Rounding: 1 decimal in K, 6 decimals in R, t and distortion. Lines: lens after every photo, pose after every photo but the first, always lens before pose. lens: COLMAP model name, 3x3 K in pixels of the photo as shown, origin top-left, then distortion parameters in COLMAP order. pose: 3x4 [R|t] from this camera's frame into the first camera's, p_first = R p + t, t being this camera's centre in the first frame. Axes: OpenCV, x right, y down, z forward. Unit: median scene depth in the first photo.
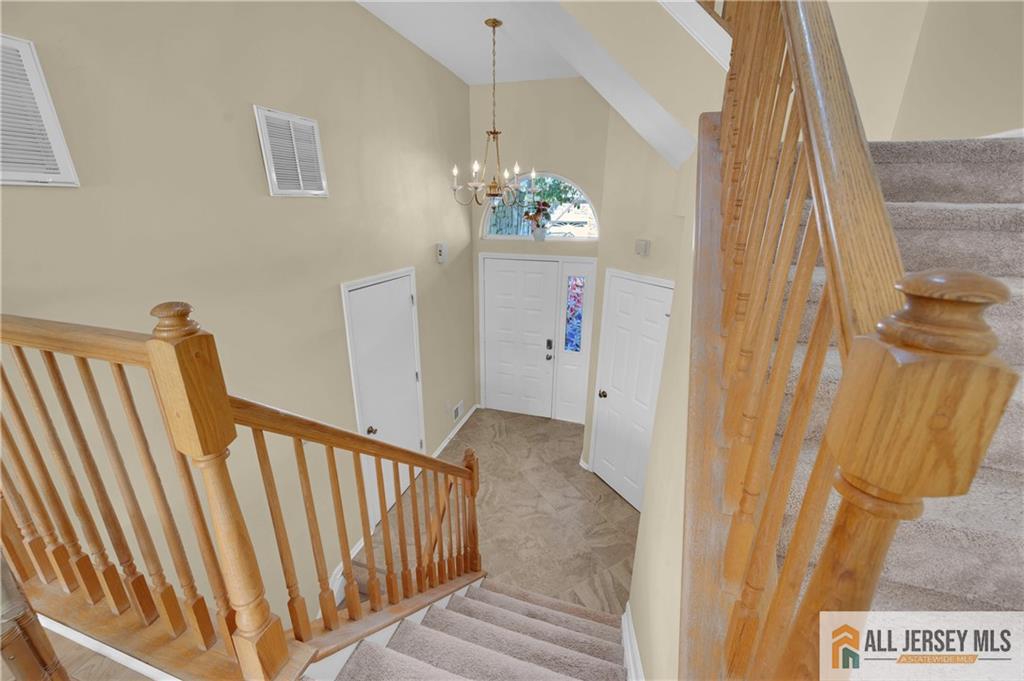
lens RADIAL K [[406.7, 0, 511.9], [0, 406.7, 339.4], [0, 0, 1]] dist [-0.000179, 0.000235]
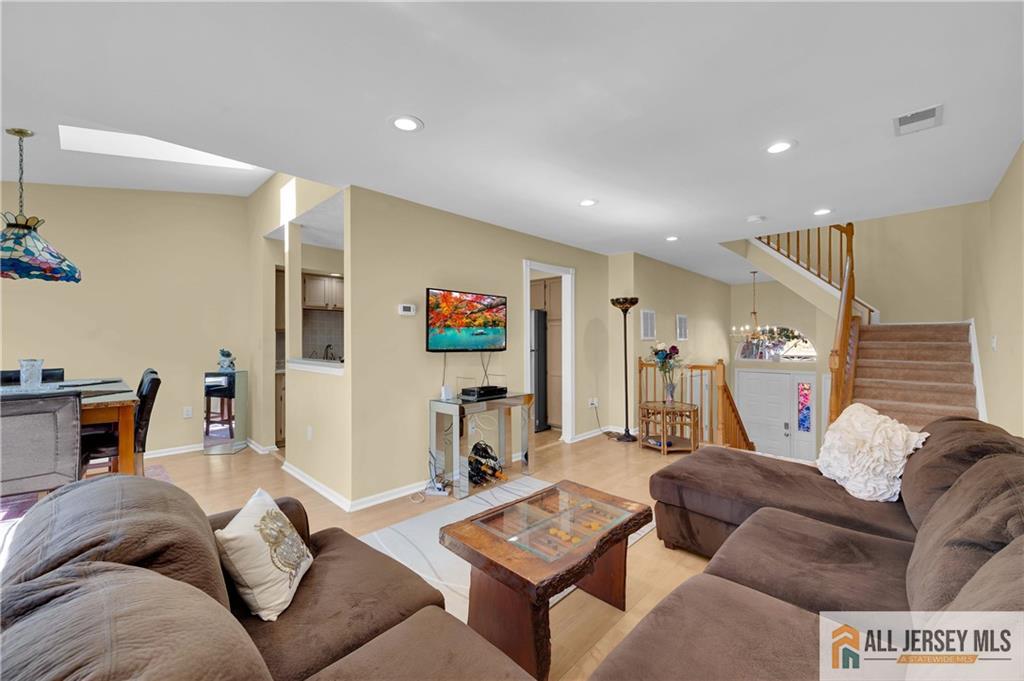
lens RADIAL K [[406.7, 0, 511.9], [0, 406.7, 339.4], [0, 0, 1]] dist [-0.000179, 0.000235]
pose [[0.888178, -0.011466, -0.459356, -0.130892], [-0.135548, 0.948664, -0.285766, 0.302276], [0.439052, 0.316076, 0.841029, -0.942062]]
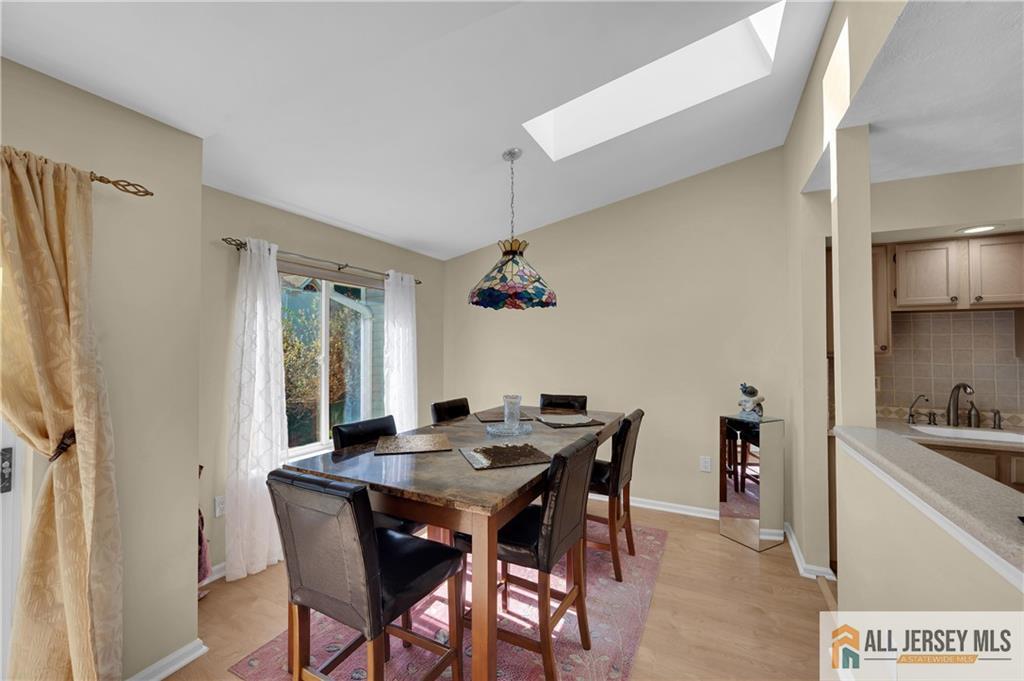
lens RADIAL K [[399.7, 0, 516.3], [0, 399.7, 340.4], [0, 0, 1]] dist [0.001115, 0.000053]
pose [[-0.171723, -0.029436, -0.984705, -0.498653], [-0.310668, 0.950169, 0.025774, 0.172004], [0.934878, 0.310342, -0.172311, -0.672733]]
